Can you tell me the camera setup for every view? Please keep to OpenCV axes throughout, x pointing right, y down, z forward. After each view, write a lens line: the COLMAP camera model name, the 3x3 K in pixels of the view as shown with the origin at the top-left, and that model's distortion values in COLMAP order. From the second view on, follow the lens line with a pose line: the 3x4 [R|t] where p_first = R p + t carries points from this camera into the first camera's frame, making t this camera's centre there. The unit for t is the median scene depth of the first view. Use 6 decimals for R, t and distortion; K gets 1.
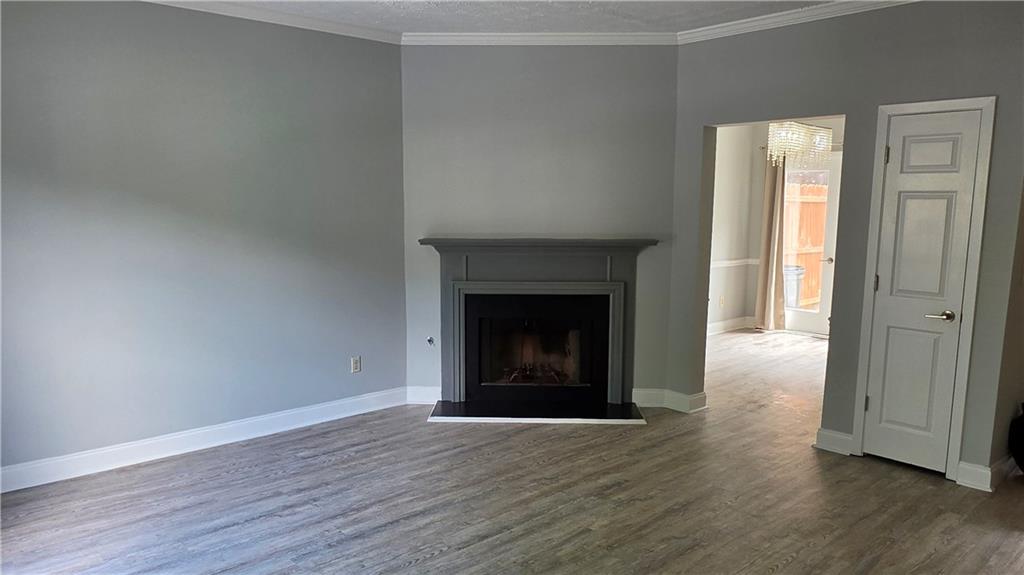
lens RADIAL K [[711.1, 0, 511.8], [0, 711.1, 294.4], [0, 0, 1]] dist [-0.010647, -0.002603]
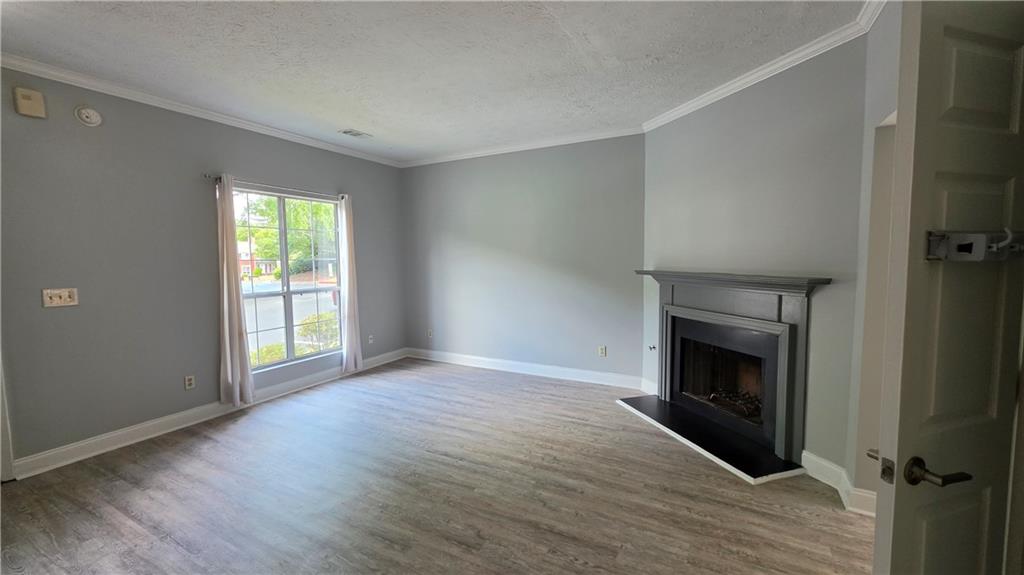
lens RADIAL K [[408.6, 0, 515.9], [0, 408.6, 283.2], [0, 0, 1]] dist [-0.005530, 0.001224]
pose [[0.354073, 0.055205, -0.933587, 0.523527], [-0.116918, 0.993038, 0.014378, -0.036720], [0.927881, 0.104062, 0.358062, 0.503096]]
